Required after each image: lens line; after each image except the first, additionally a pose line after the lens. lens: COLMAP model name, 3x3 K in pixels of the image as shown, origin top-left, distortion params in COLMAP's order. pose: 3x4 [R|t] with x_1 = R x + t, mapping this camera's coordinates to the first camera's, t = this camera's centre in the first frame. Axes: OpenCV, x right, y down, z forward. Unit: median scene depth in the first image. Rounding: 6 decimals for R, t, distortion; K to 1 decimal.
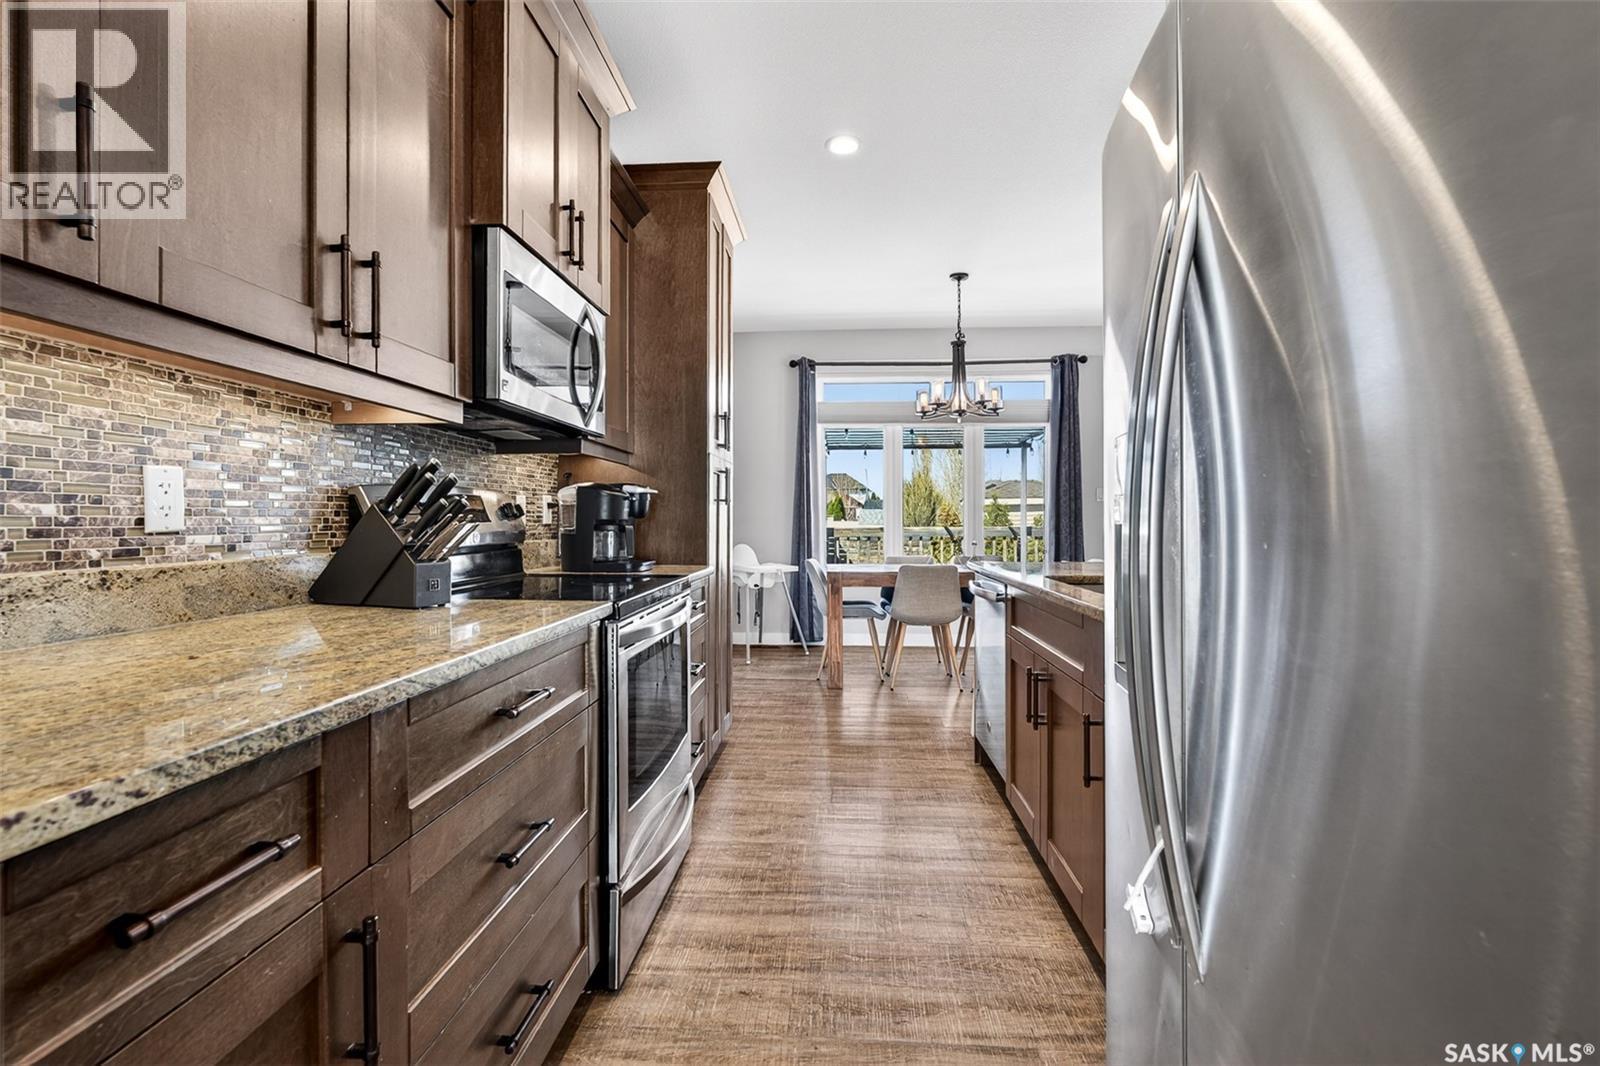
lens RADIAL K [[737.0, 0, 803.0], [0, 737.0, 519.8], [0, 0, 1]] dist [0.000728, 0.000003]
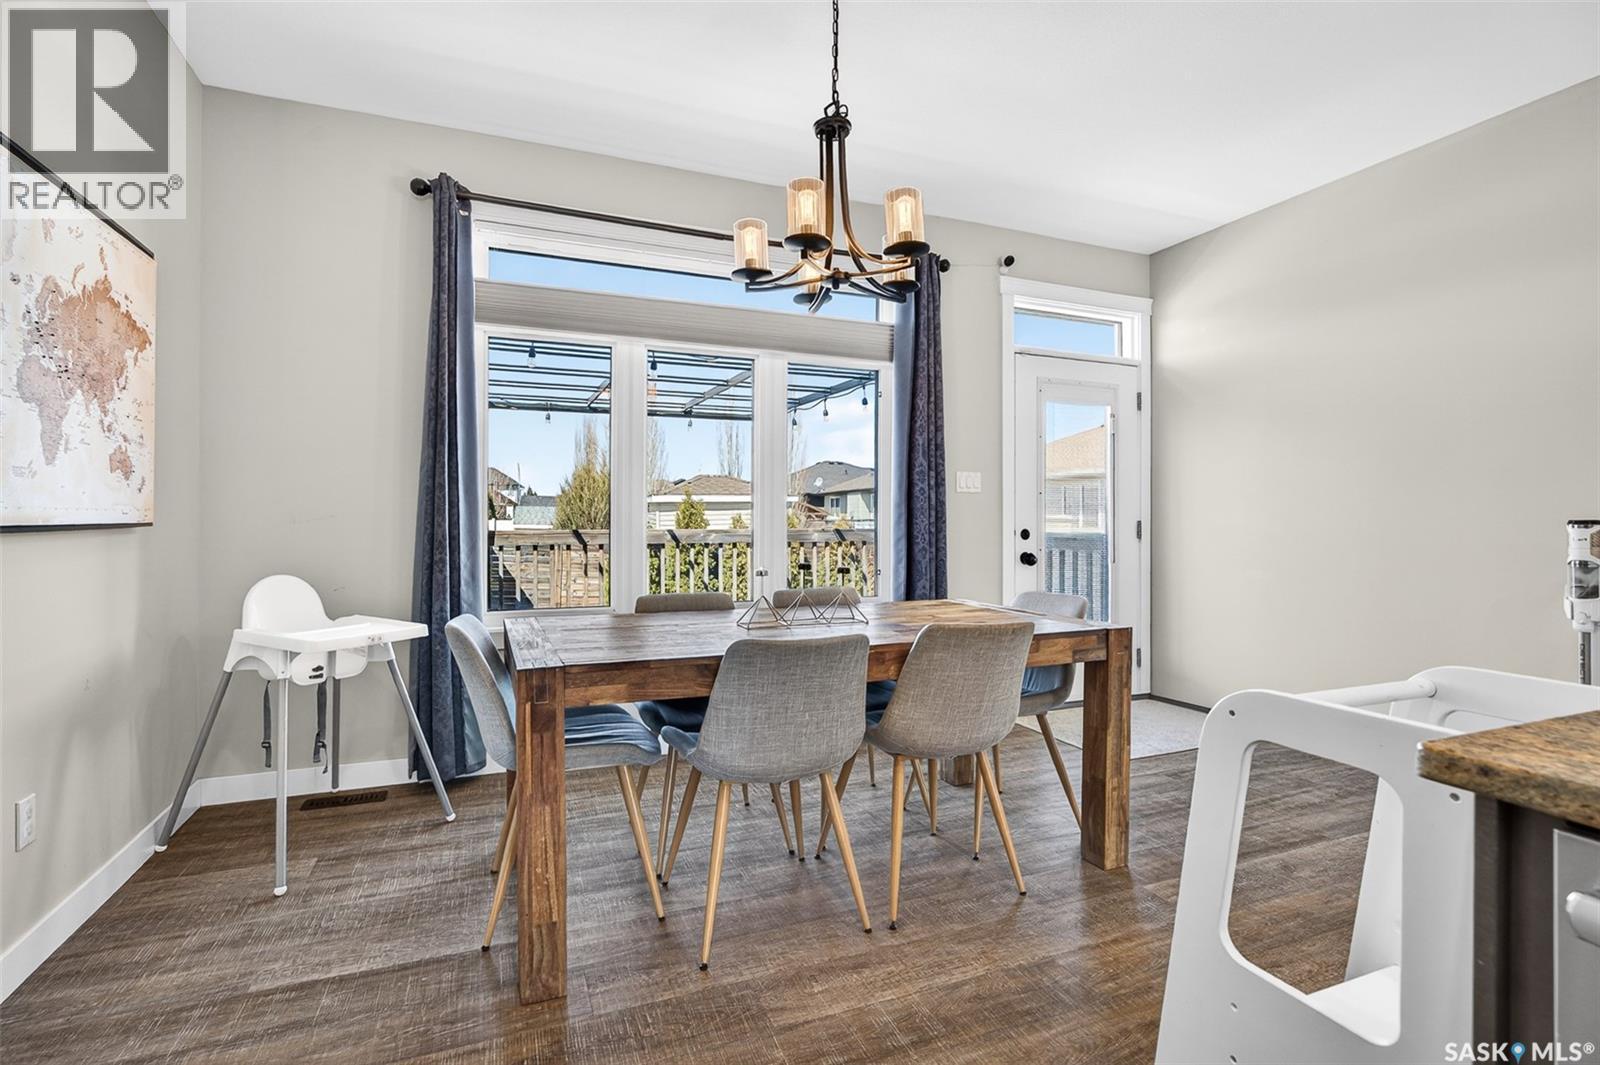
lens RADIAL K [[737.0, 0, 803.0], [0, 737.0, 519.3], [0, 0, 1]] dist [0.000728, 0.000003]
pose [[0.897595, 0.004574, 0.440797, -0.000034], [-0.004526, 0.999989, -0.001160, 0.000031], [-0.440798, -0.000954, 0.897606, 0.472285]]
